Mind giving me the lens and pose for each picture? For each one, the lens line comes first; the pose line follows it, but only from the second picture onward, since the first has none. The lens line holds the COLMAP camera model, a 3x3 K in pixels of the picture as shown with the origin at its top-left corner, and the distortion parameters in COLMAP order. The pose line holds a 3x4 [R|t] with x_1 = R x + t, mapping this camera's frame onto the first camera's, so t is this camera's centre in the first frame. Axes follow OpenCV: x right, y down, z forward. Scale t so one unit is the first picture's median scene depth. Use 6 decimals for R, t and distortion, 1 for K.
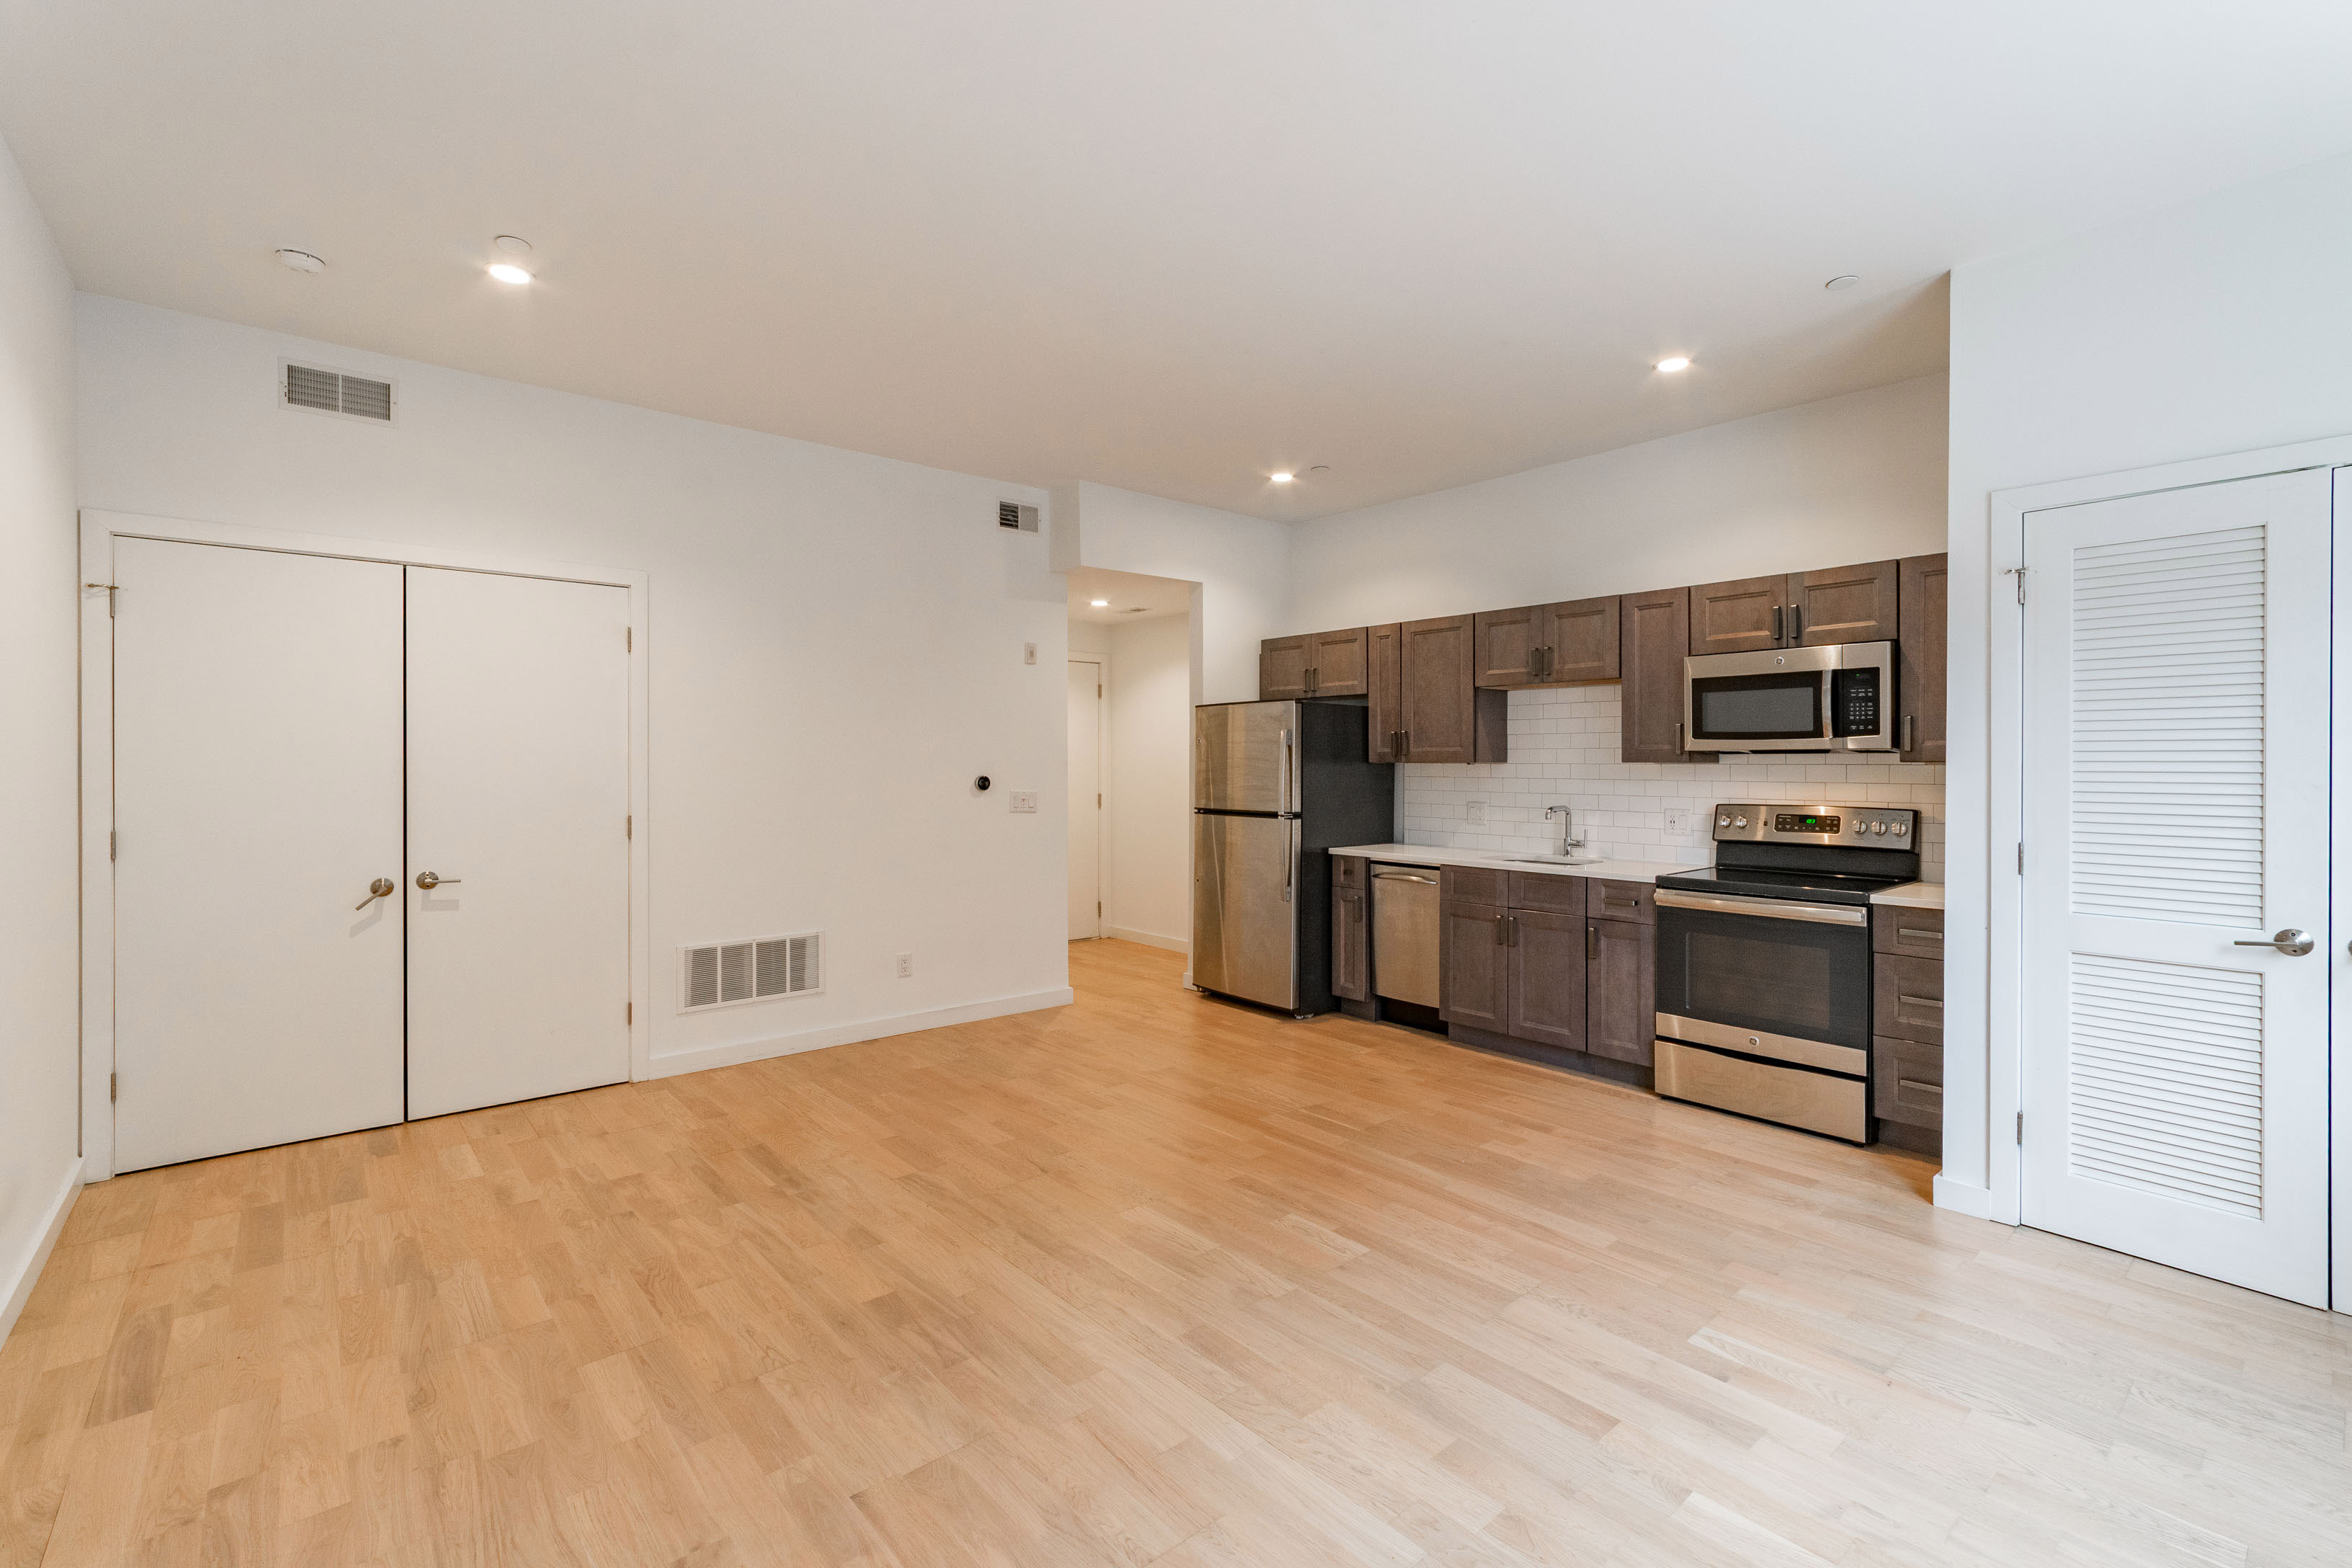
lens RADIAL K [[1061.2, 0, 1169.3], [0, 1061.2, 769.6], [0, 0, 1]] dist [0.001351, 0.000363]
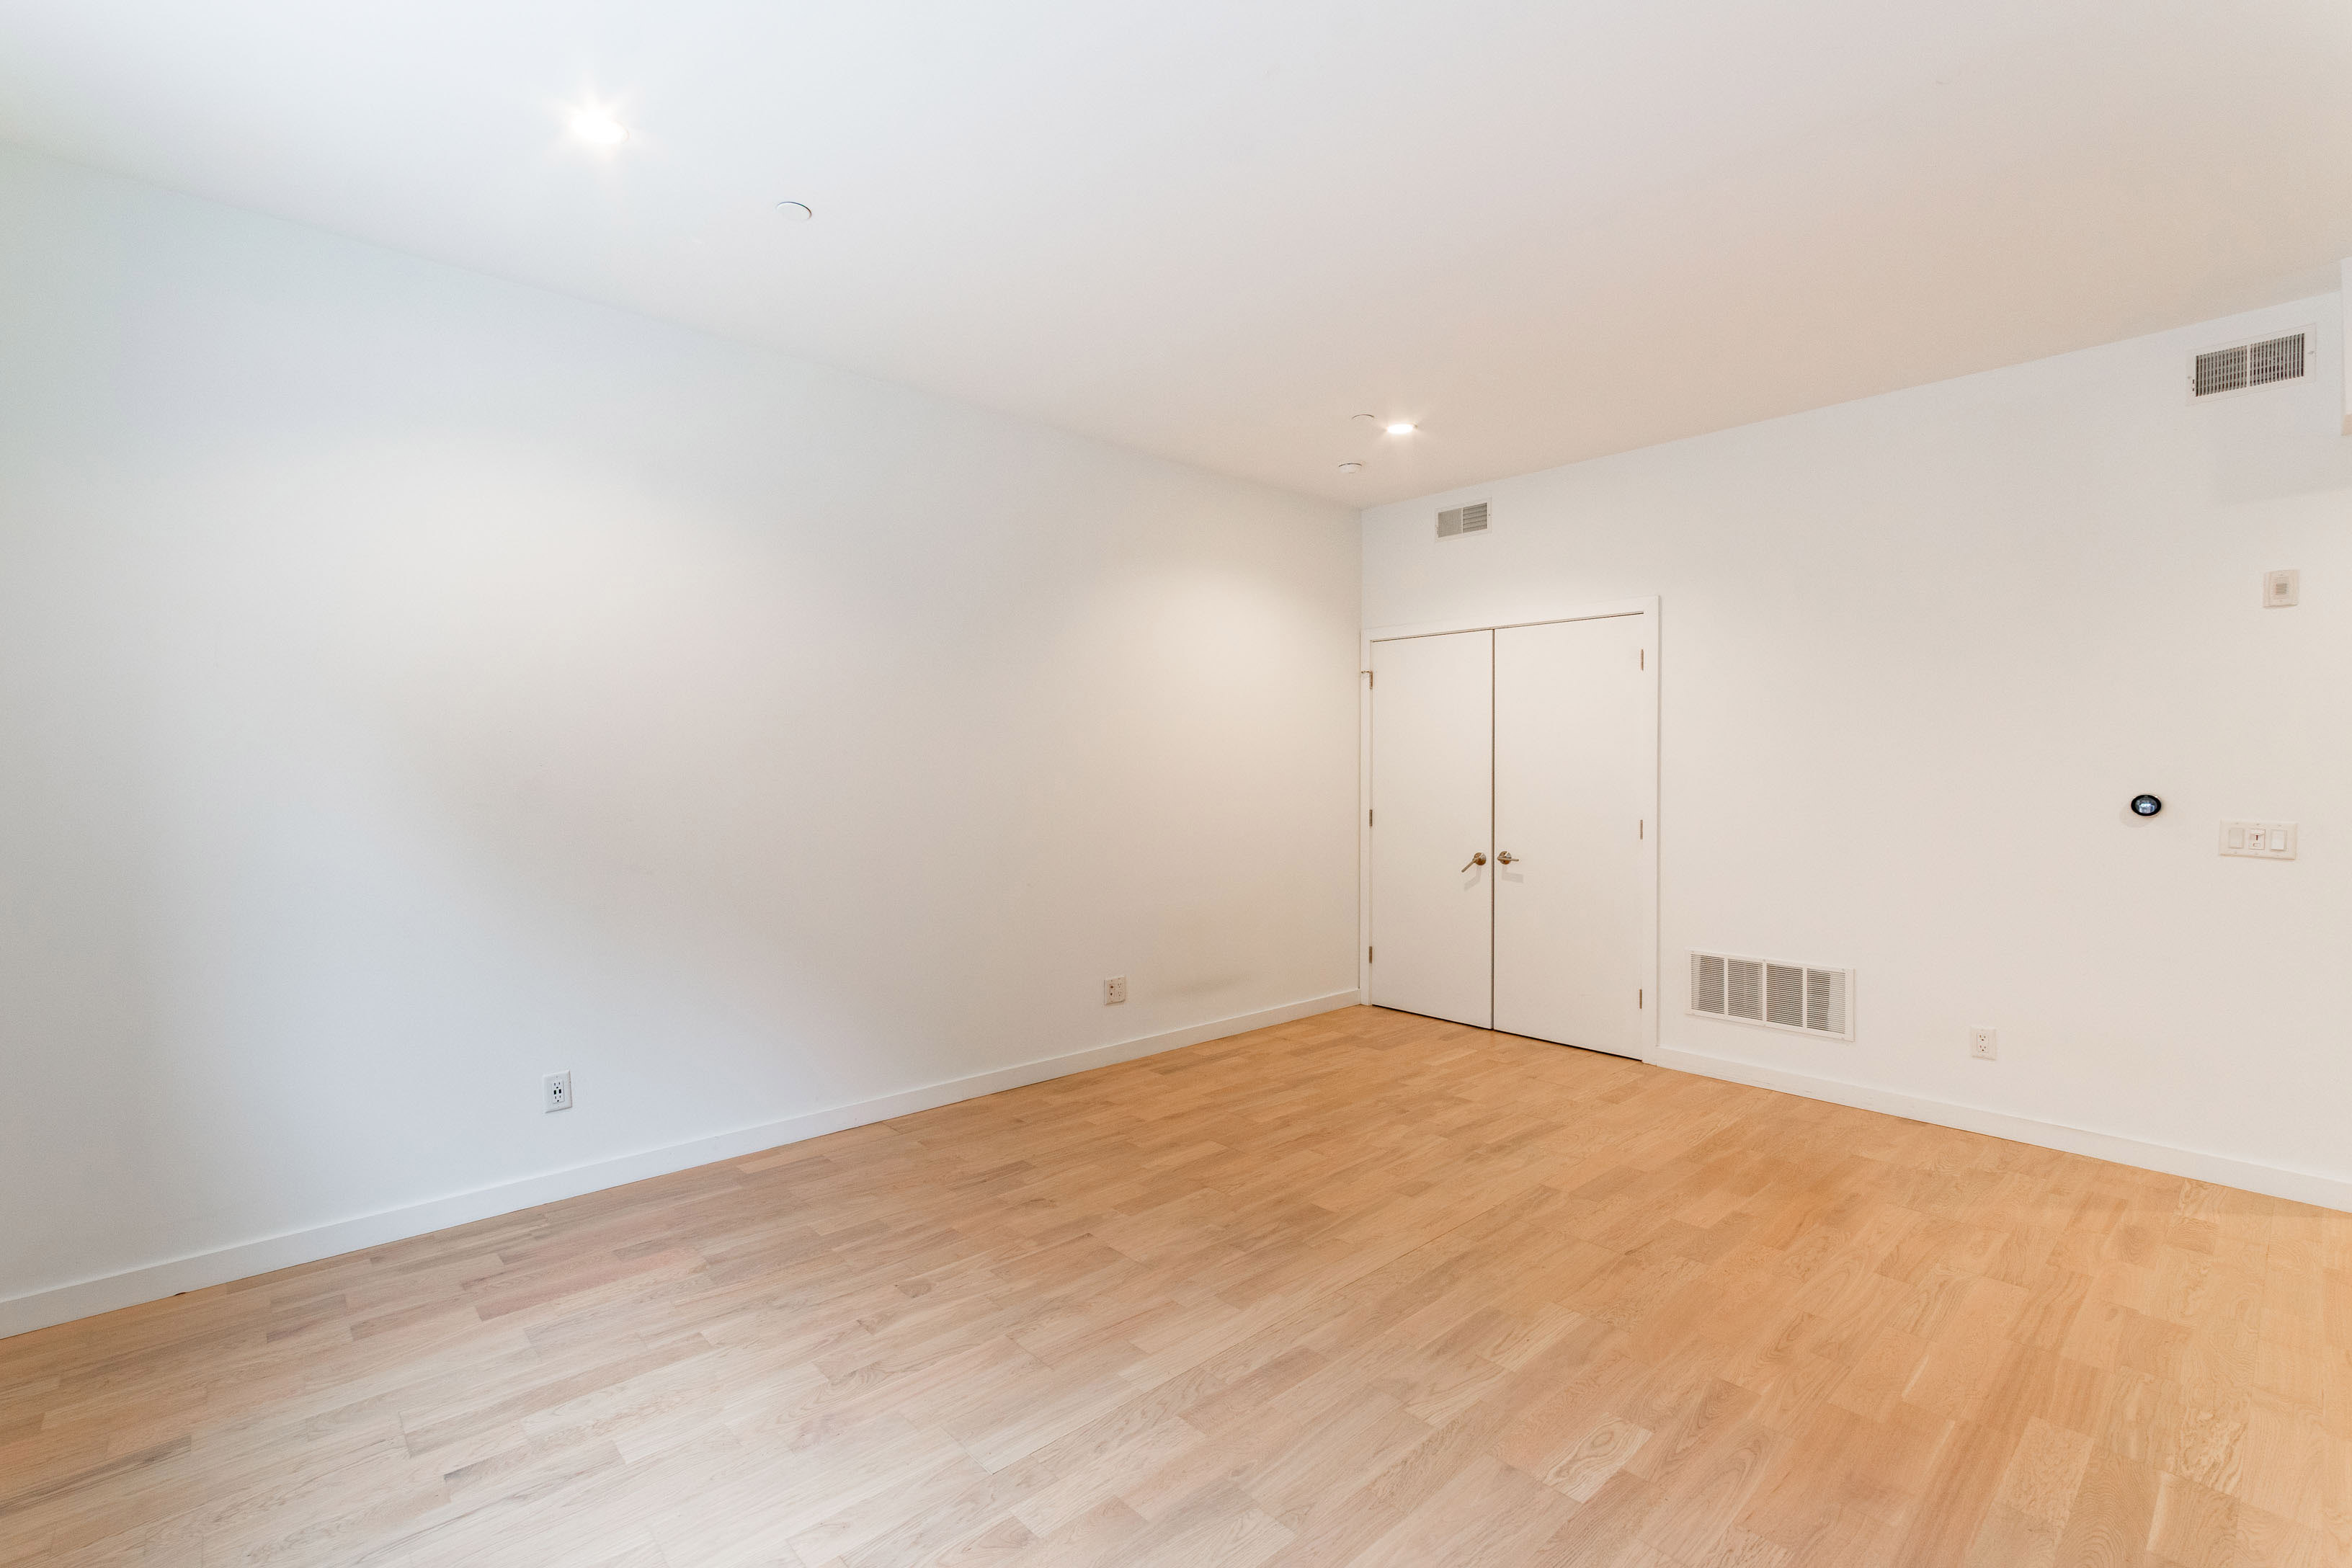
lens RADIAL K [[1044.5, 0, 1165.5], [0, 1044.5, 777.1], [0, 0, 1]] dist [0.002491, 0.000711]
pose [[0.016036, 0.007098, -0.999846, 0.561456], [-0.009780, 0.999928, 0.006941, -0.003302], [0.999824, 0.009667, 0.016104, 0.483828]]
